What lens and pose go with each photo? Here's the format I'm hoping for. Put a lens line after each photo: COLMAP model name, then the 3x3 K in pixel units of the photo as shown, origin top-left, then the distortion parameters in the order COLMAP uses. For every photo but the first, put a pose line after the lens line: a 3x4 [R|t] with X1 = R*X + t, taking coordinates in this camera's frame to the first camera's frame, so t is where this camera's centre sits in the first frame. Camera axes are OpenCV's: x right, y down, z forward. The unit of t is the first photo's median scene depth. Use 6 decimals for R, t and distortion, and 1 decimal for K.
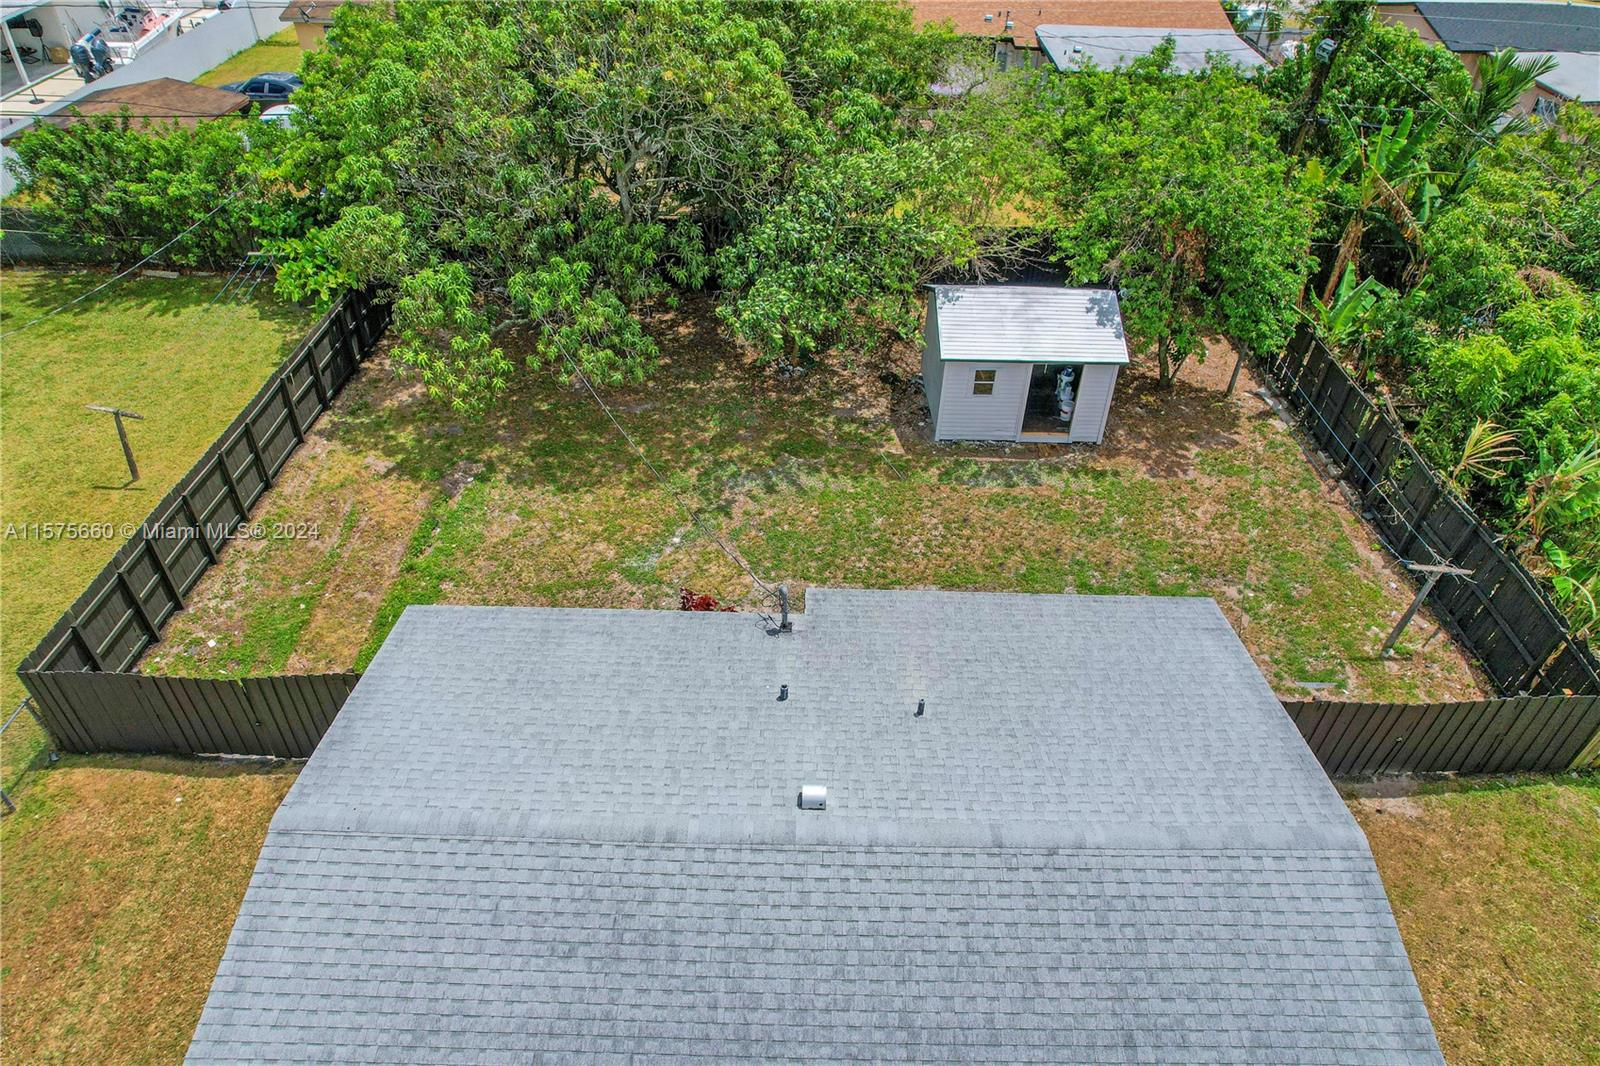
lens RADIAL K [[1014.0, 0, 800.0], [0, 1014.0, 533.0], [0, 0, 1]] dist [-0.086214, 0.076679]
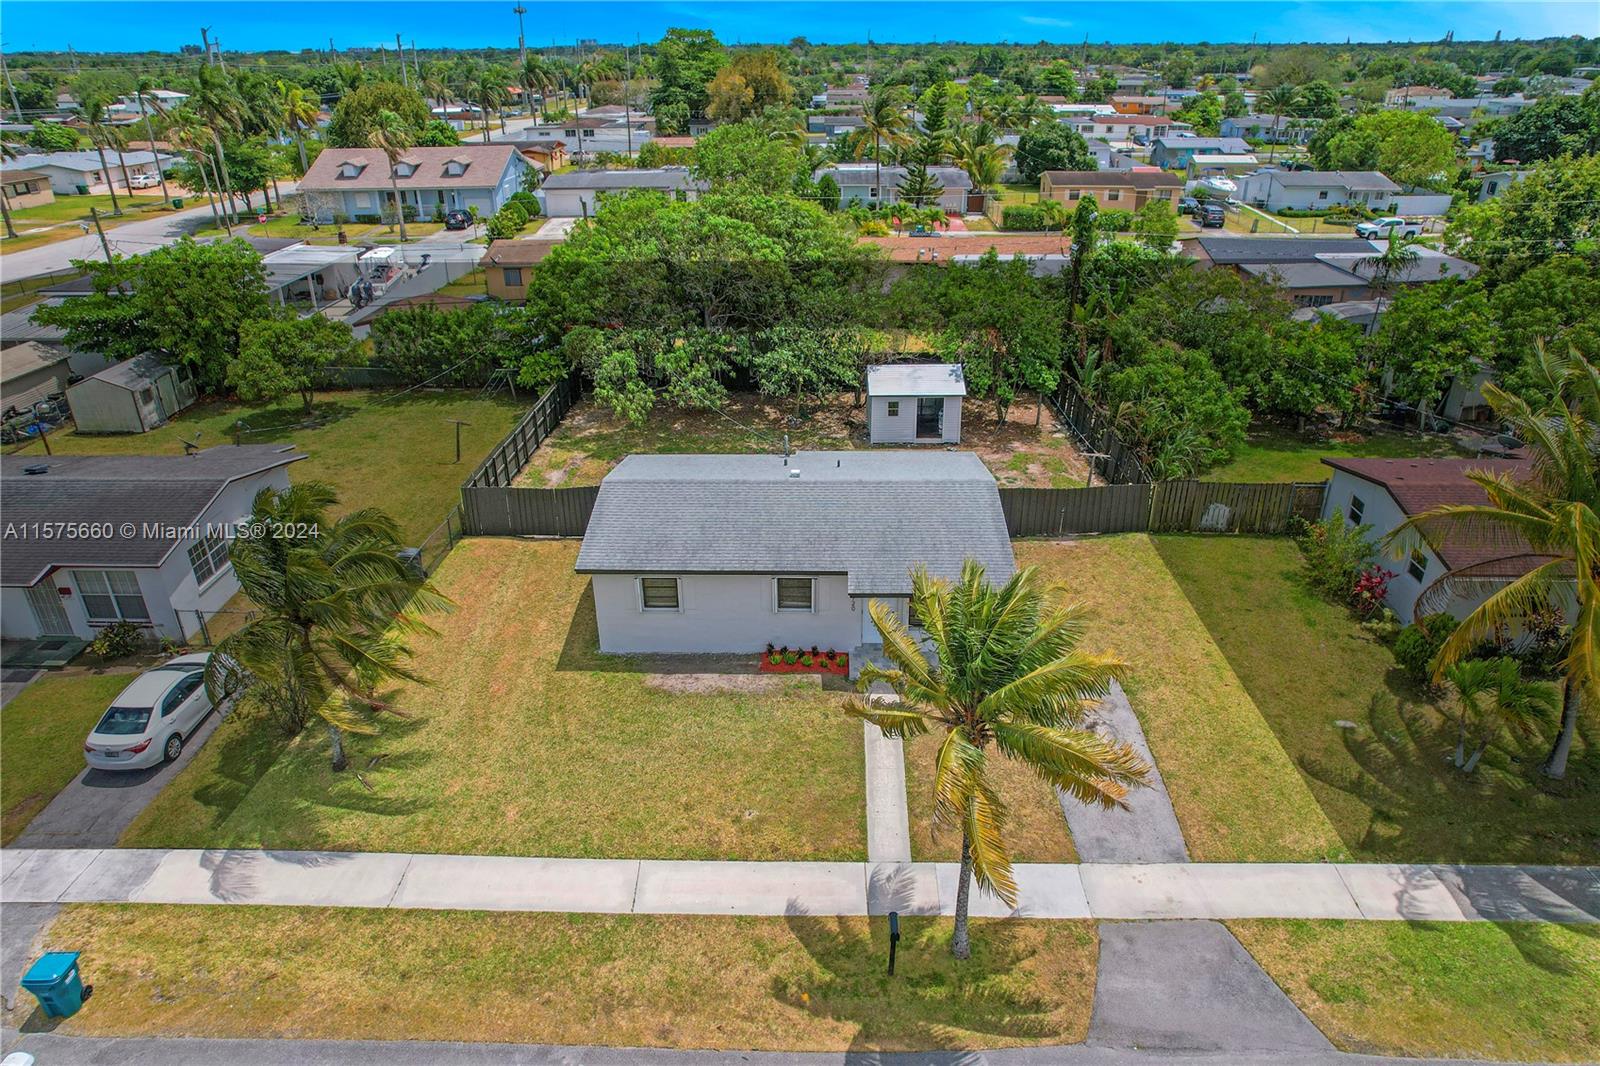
lens RADIAL K [[1004.6, 0, 800.0], [0, 1004.6, 533.0], [0, 0, 1]] dist [-0.046311, -0.000529]
pose [[0.999423, -0.023863, -0.024155, 0.043889], [0.017437, 0.971130, -0.237913, 0.529014], [0.029135, 0.237355, 0.970986, -0.804883]]
